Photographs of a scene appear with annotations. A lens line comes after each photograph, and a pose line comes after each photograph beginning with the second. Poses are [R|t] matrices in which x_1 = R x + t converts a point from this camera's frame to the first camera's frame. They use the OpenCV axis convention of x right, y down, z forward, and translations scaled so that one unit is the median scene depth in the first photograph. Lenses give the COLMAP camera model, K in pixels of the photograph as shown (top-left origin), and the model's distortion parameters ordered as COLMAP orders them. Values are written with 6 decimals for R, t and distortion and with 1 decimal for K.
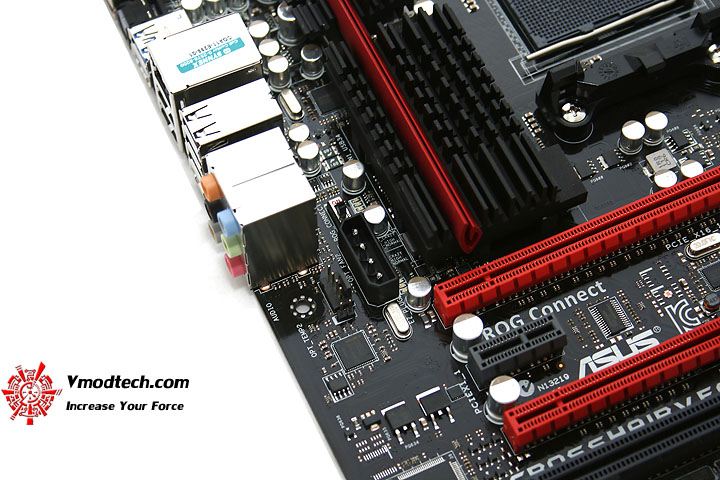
lens RADIAL K [[1676.2, 0, 356.3], [0, 1676.2, 245.4], [0, 0, 1]] dist [0.075004, 0.000000]
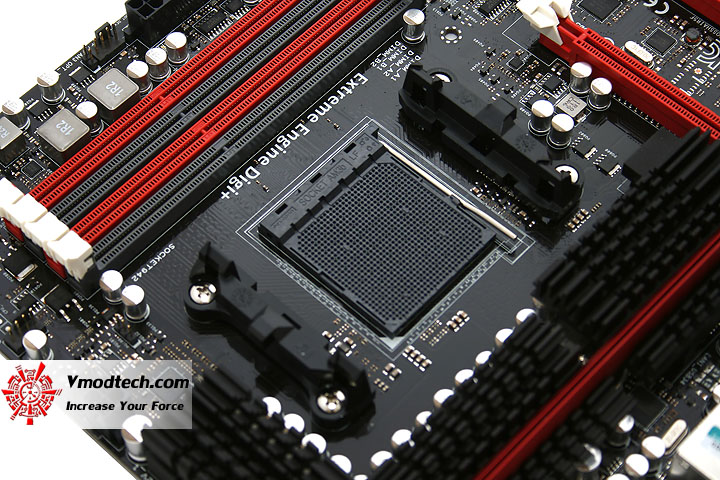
lens RADIAL K [[1676.2, 0, 341.7], [0, 1676.2, 250.7], [0, 0, 1]] dist [0.075004, 0.000000]
pose [[-0.371652, -0.782302, 0.499879, -0.370592], [0.815842, -0.018261, 0.577987, -0.802781], [-0.443032, 0.622632, 0.645021, 0.472659]]
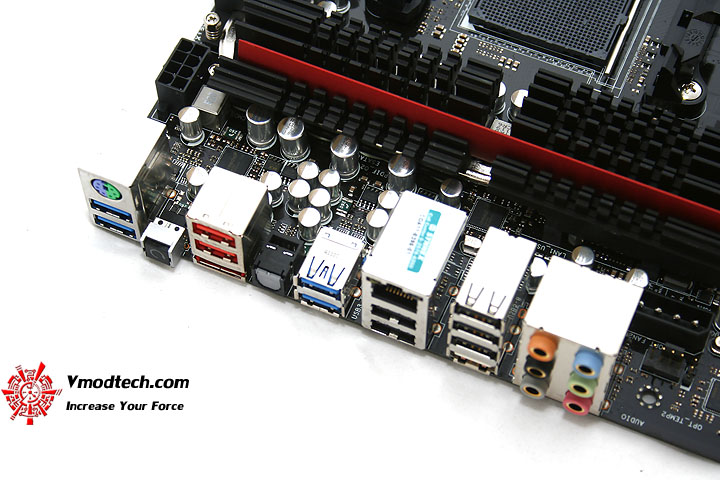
lens RADIAL K [[1676.2, 0, 357.9], [0, 1676.2, 239.9], [0, 0, 1]] dist [0.075004, 0.000000]
pose [[0.747073, -0.564605, 0.350861, -0.451948], [0.572948, 0.814545, 0.090813, -0.224489], [-0.337065, 0.133181, 0.932014, 0.139413]]
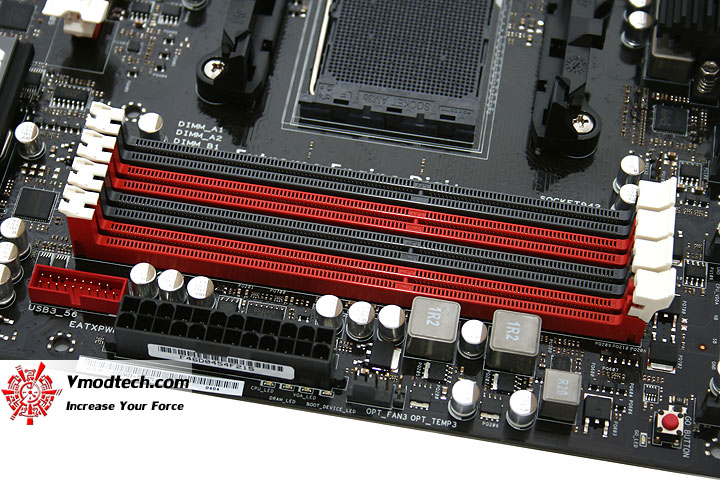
lens RADIAL K [[1676.2, 0, 356.2], [0, 1676.2, 243.7], [0, 0, 1]] dist [0.075004, 0.000000]
pose [[-0.561745, 0.686416, -0.461818, 0.707699], [-0.726625, -0.142464, 0.672101, -0.852450], [0.395548, 0.713117, 0.578796, 0.616018]]
